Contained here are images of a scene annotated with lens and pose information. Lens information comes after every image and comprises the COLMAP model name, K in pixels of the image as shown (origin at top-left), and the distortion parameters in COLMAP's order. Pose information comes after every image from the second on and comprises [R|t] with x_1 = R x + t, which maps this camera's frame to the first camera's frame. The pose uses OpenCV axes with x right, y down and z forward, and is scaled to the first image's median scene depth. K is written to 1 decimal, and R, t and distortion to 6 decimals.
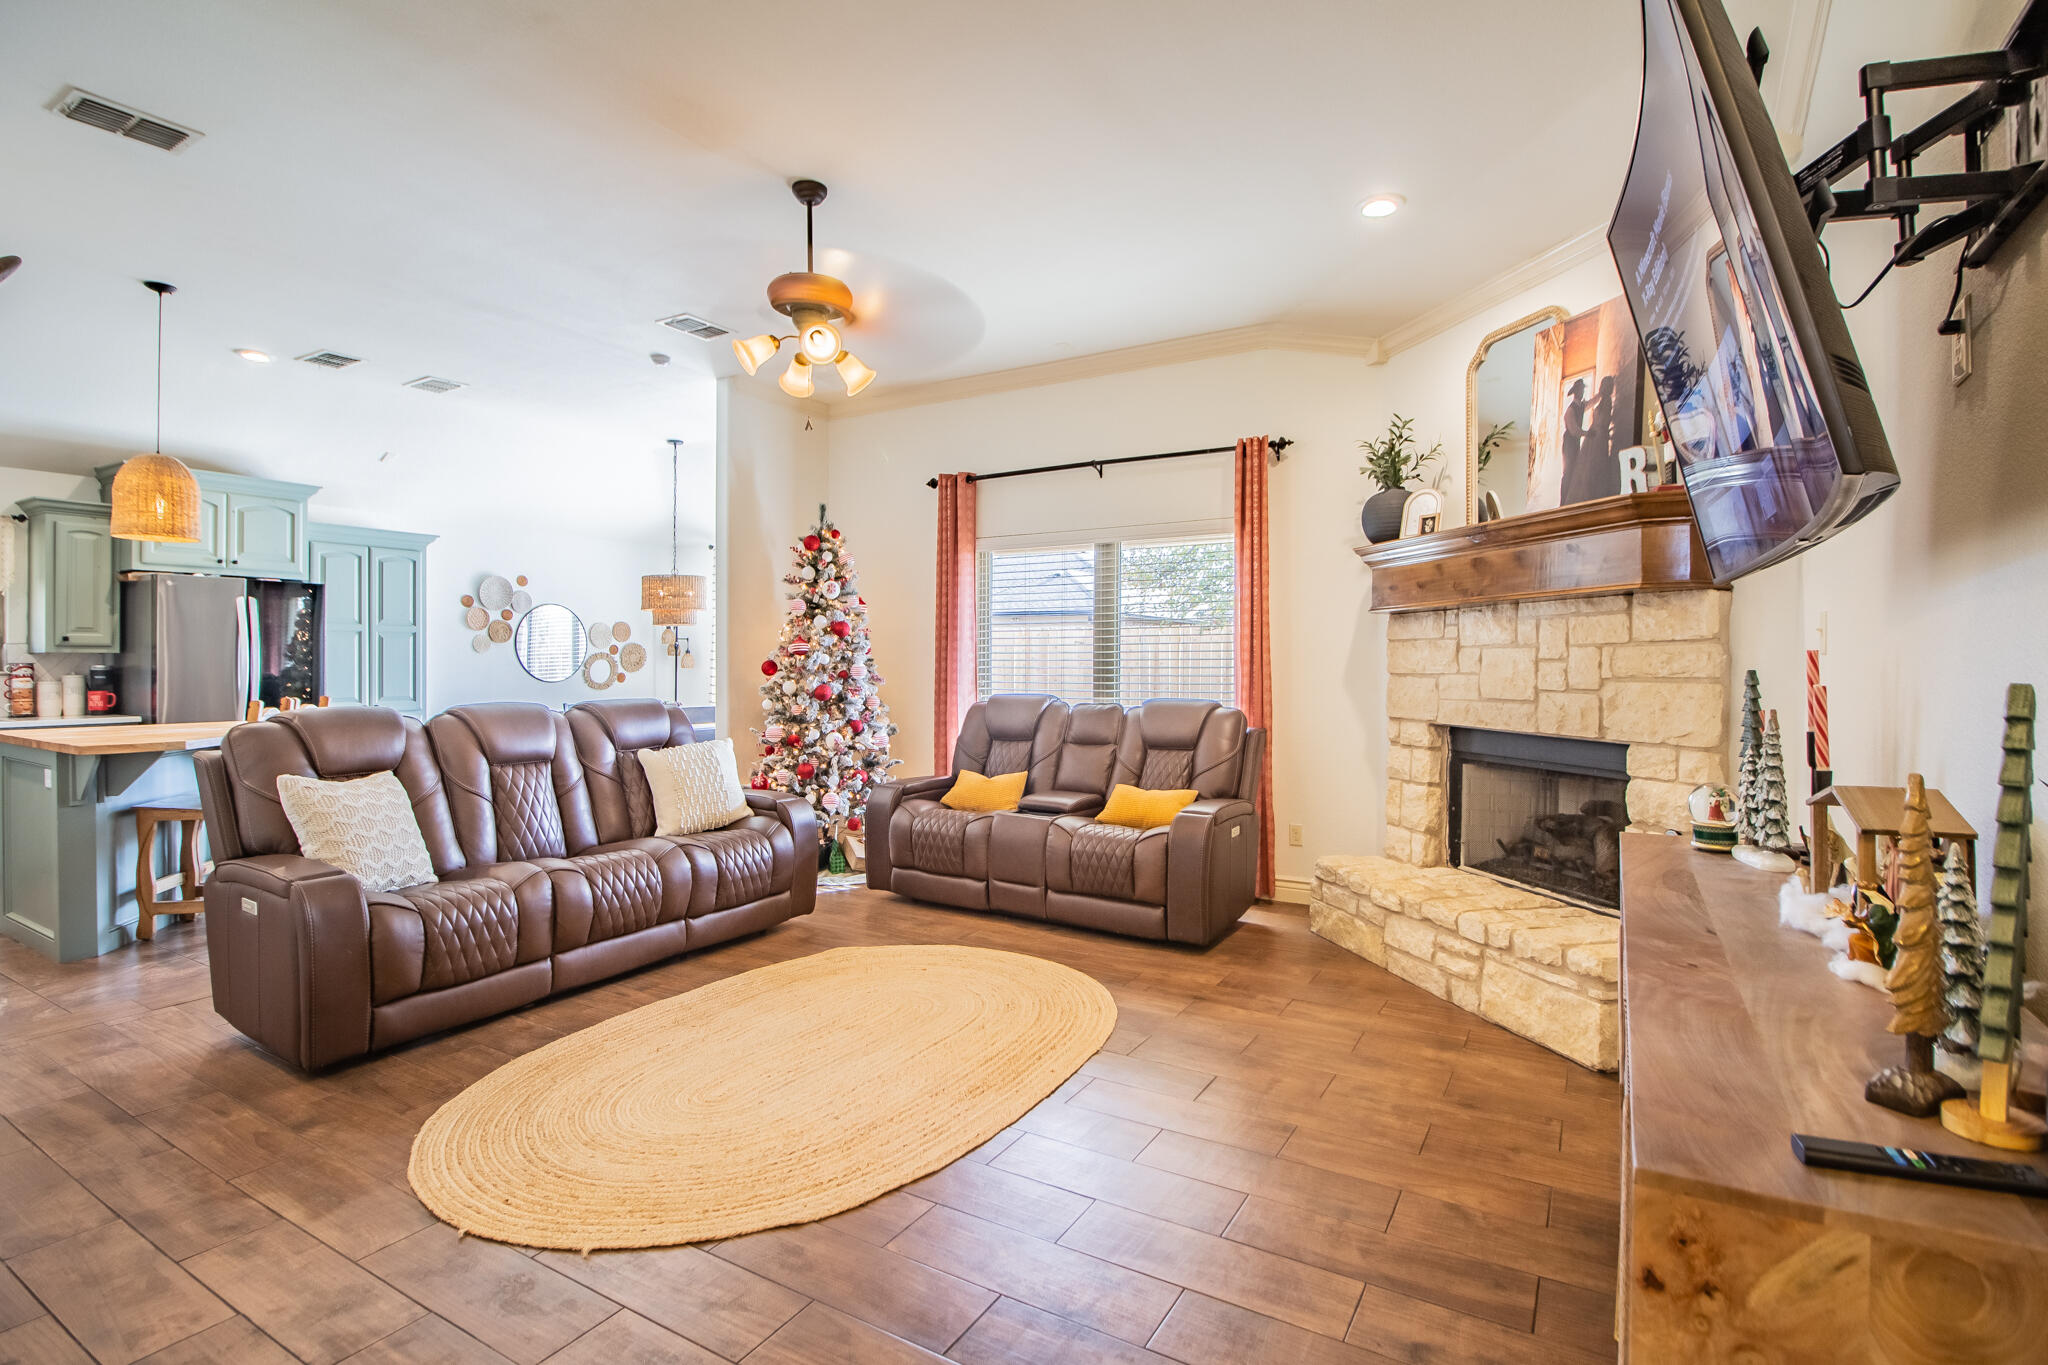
lens RADIAL K [[952.8, 0, 1026.0], [0, 952.8, 662.4], [0, 0, 1]] dist [-0.028845, -0.001991]
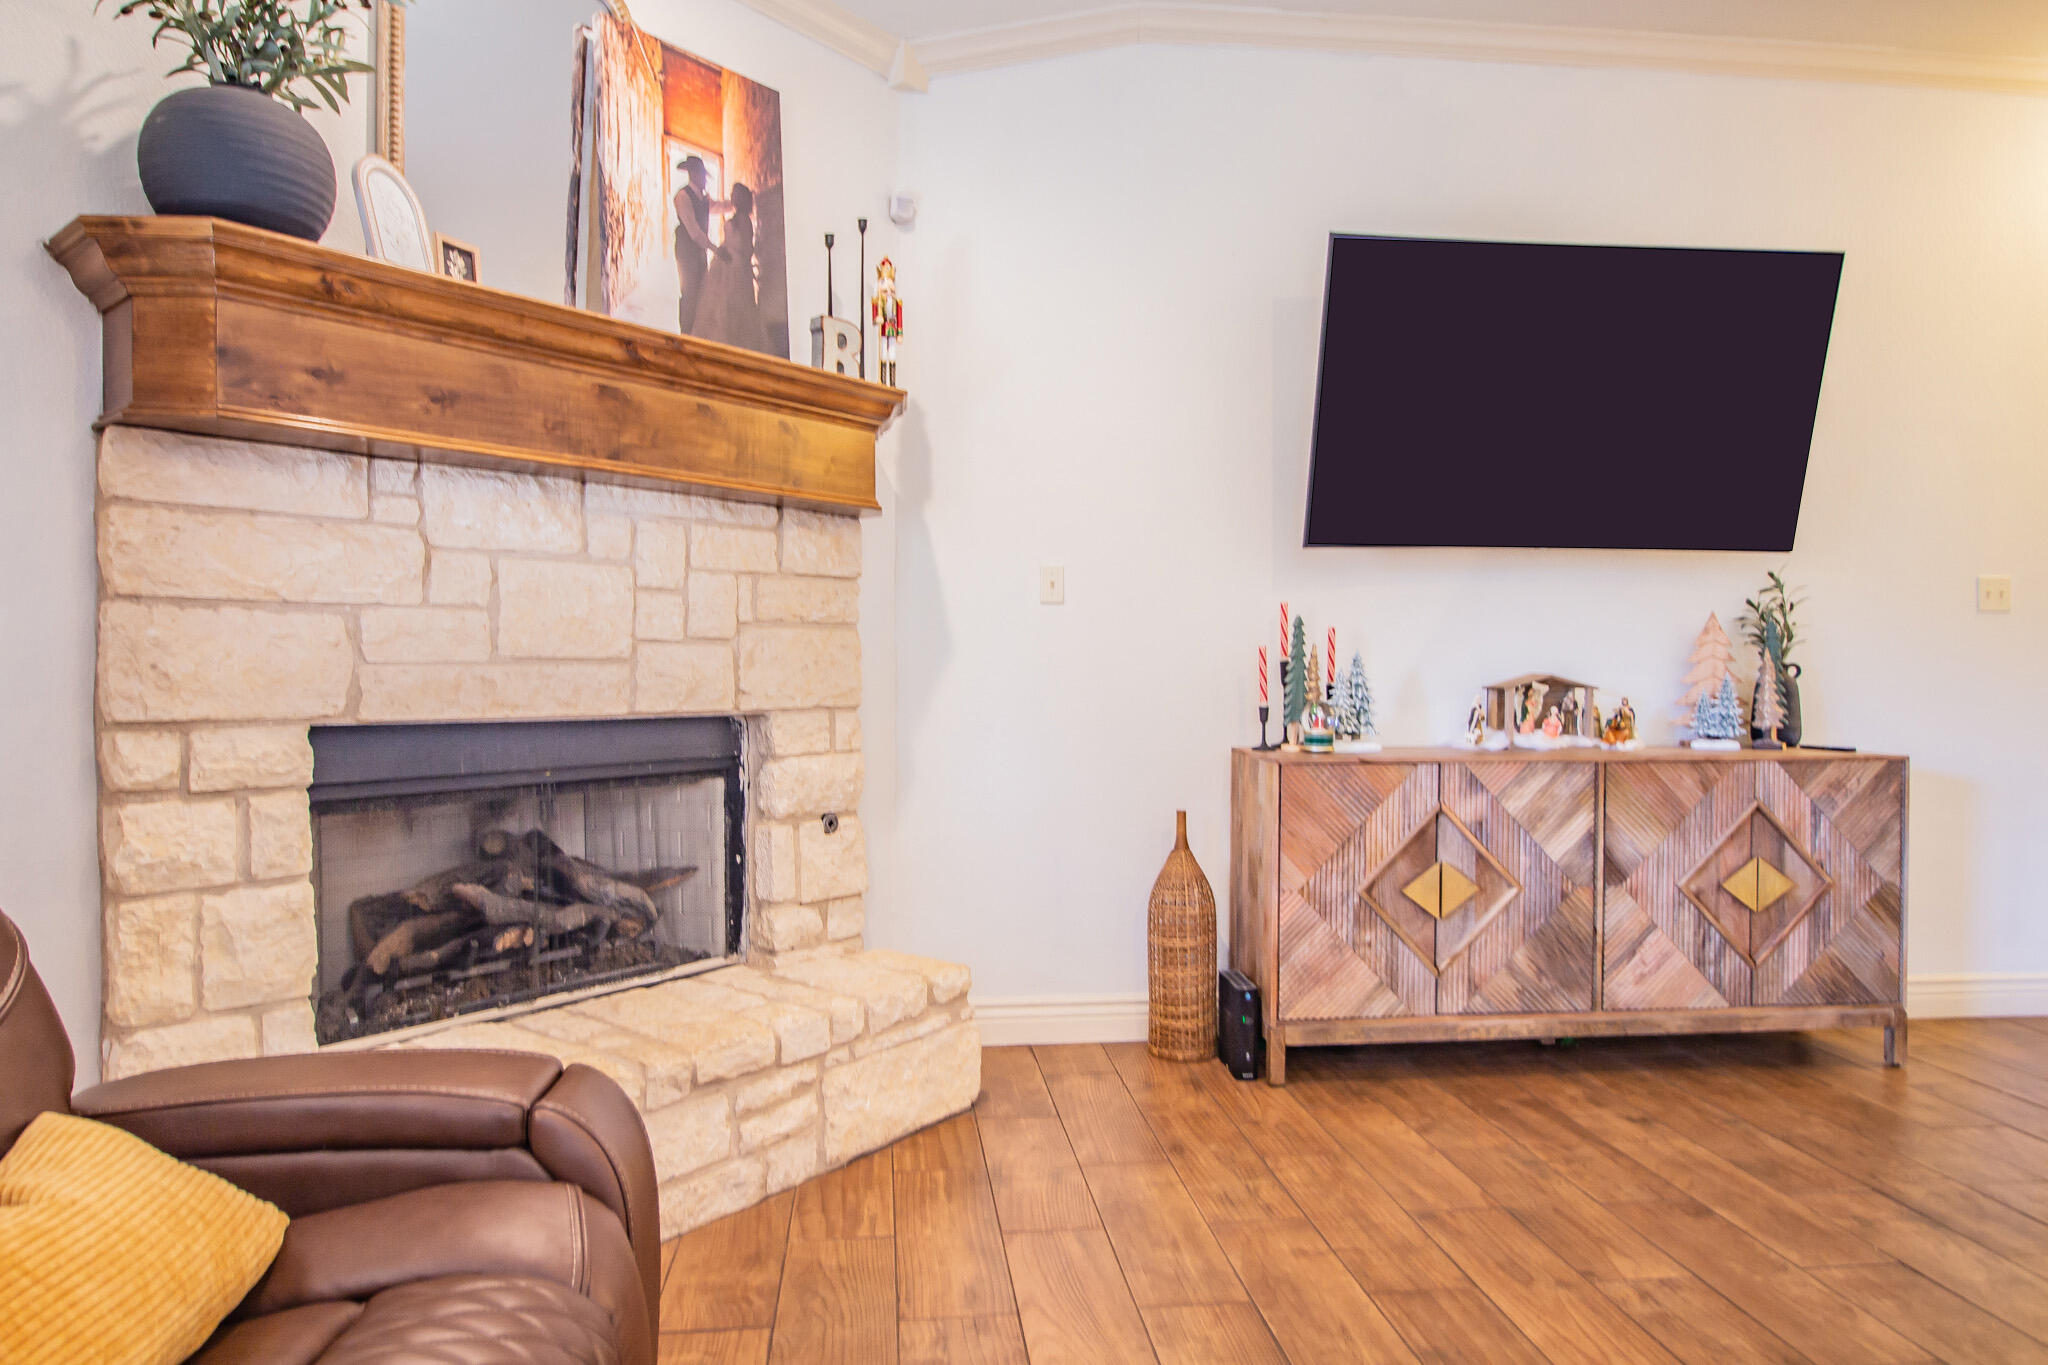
lens RADIAL K [[1250.1, 0, 1018.2], [0, 1250.1, 681.9], [0, 0, 1]] dist [-0.004110, -0.000186]
pose [[-0.584286, -0.008218, 0.811506, -0.238762], [-0.000315, 0.999951, 0.009899, 0.050550], [-0.811548, 0.005528, -0.584260, 1.336977]]
